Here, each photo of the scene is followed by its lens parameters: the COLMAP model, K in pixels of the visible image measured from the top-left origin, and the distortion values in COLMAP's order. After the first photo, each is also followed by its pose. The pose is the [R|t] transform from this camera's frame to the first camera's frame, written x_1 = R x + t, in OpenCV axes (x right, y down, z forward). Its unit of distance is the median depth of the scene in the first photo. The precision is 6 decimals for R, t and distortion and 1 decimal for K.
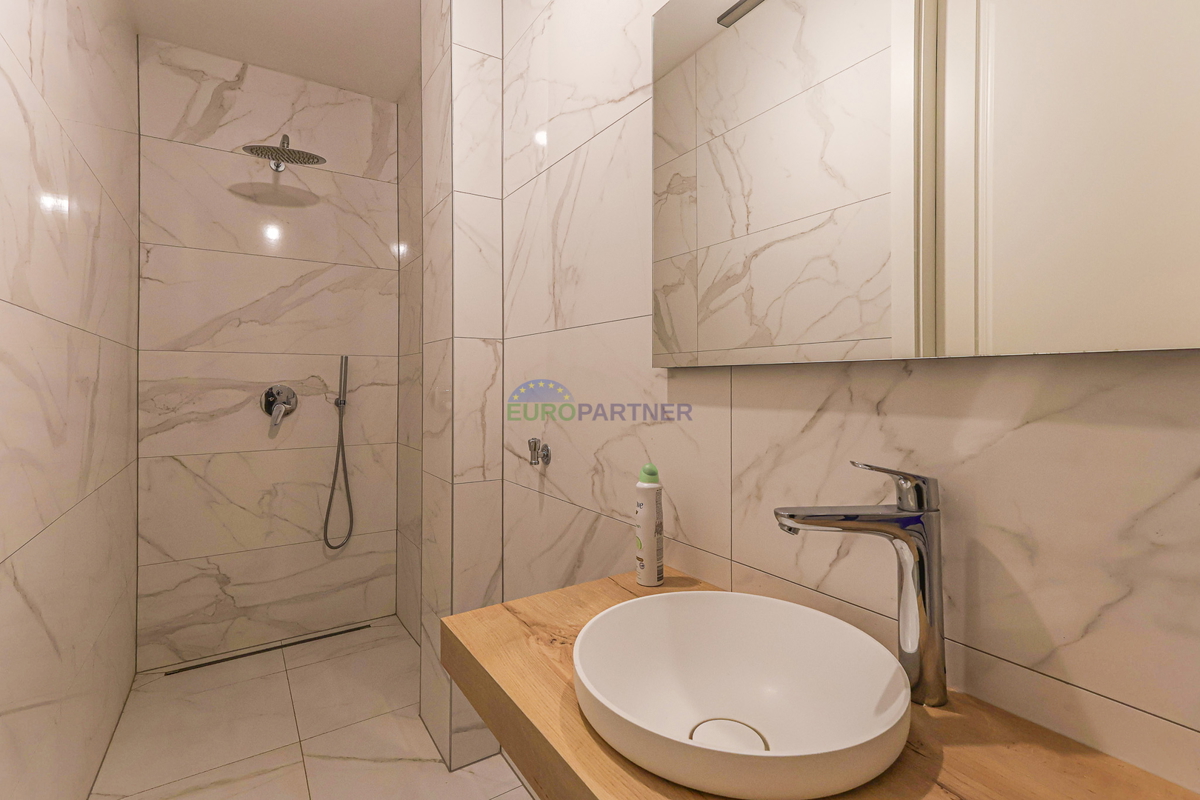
lens RADIAL K [[559.2, 0, 585.2], [0, 559.2, 378.7], [0, 0, 1]] dist [0.020107, -0.000182]
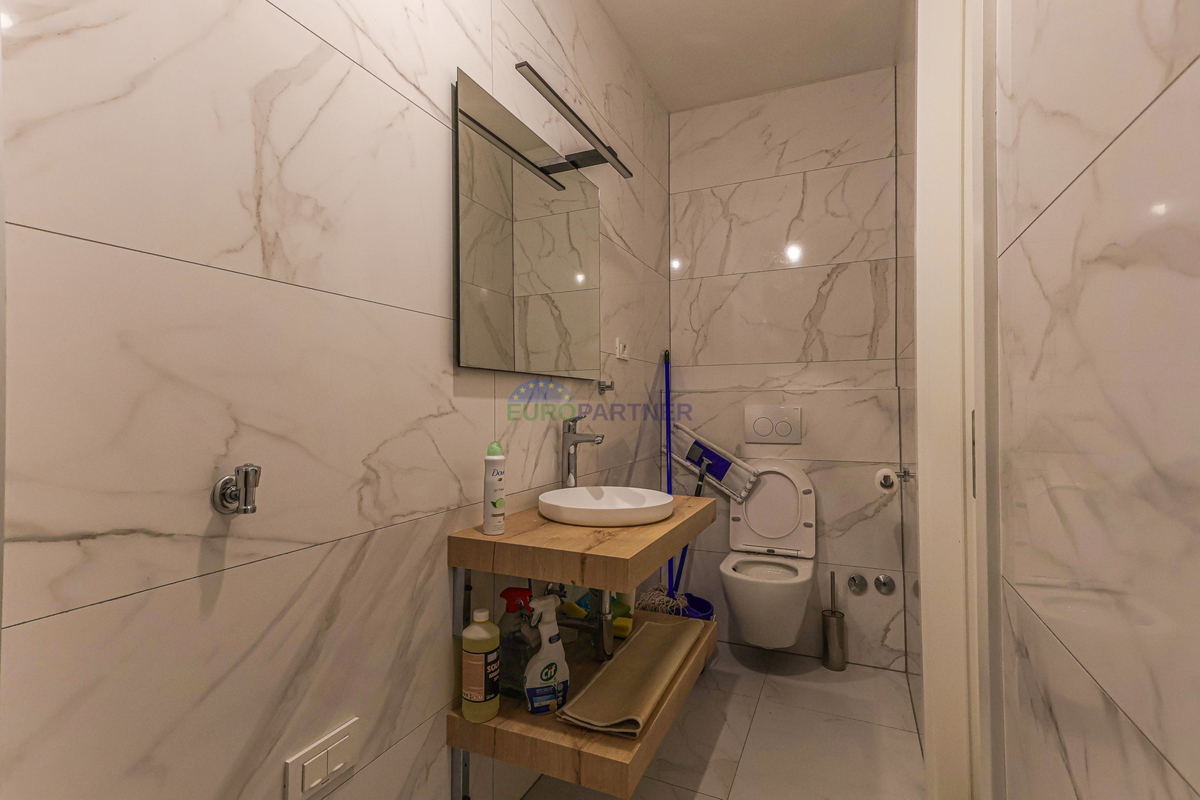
lens RADIAL K [[570.1, 0, 600.0], [0, 570.1, 400.0], [0, 0, 1]] dist [-0.000811, -0.000110]
pose [[-0.563175, 0.011594, 0.826256, -0.868979], [-0.005113, 0.999834, -0.017515, 0.060086], [-0.826322, -0.014089, -0.563022, 1.203816]]
